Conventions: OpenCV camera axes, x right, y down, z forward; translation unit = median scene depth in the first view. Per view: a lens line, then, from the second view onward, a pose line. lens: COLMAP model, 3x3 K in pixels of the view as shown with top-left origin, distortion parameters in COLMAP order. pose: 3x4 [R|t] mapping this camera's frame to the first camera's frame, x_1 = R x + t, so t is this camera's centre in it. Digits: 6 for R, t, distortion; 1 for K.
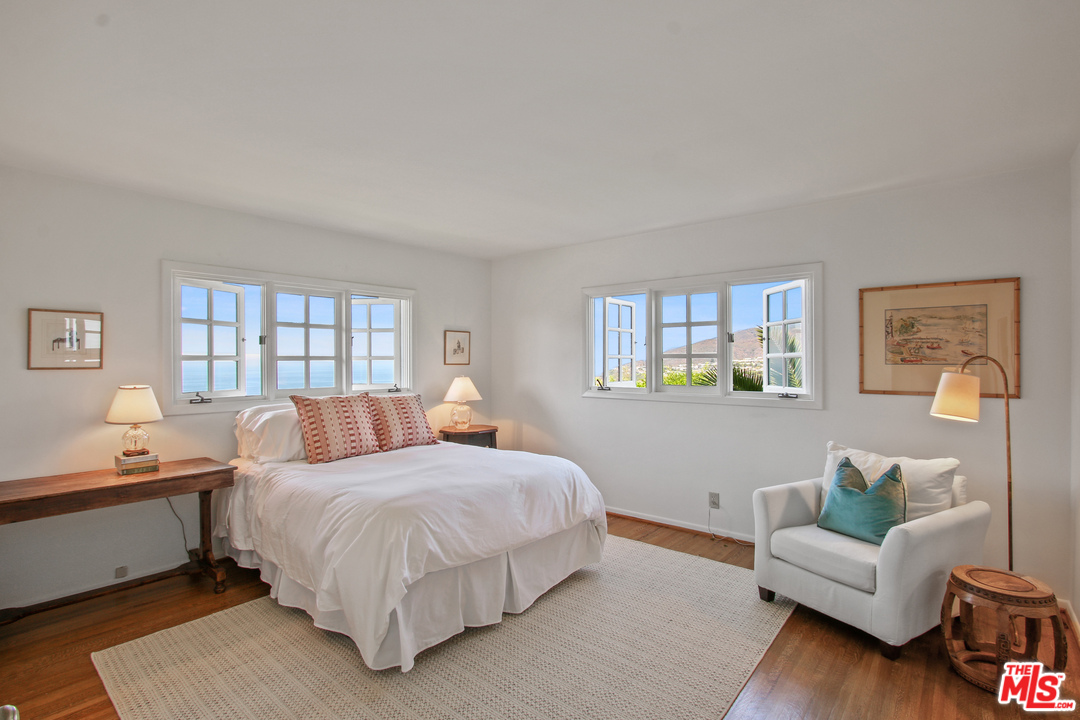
lens RADIAL K [[496.3, 0, 533.7], [0, 496.3, 357.4], [0, 0, 1]] dist [-0.020298, 0.000273]
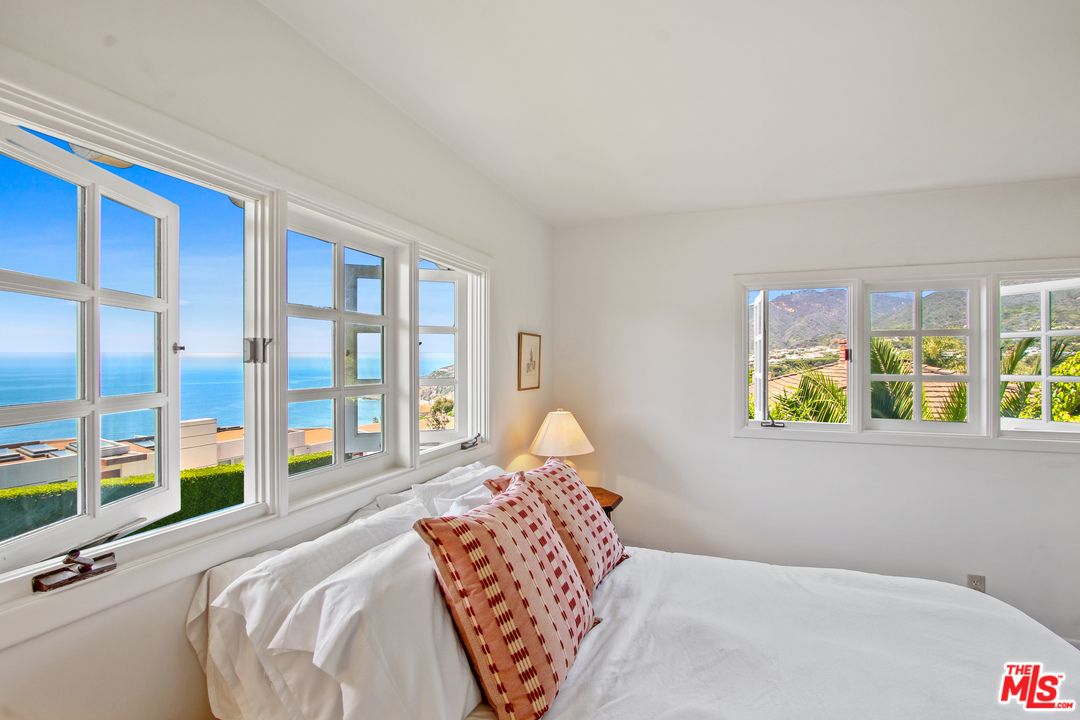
lens RADIAL K [[496.3, 0, 544.4], [0, 496.3, 361.3], [0, 0, 1]] dist [-0.020298, 0.000273]
pose [[0.947511, 0.000542, 0.319723, -0.406774], [-0.000317, 1.000000, -0.000754, -0.023432], [-0.319724, 0.000613, 0.947511, 0.518240]]
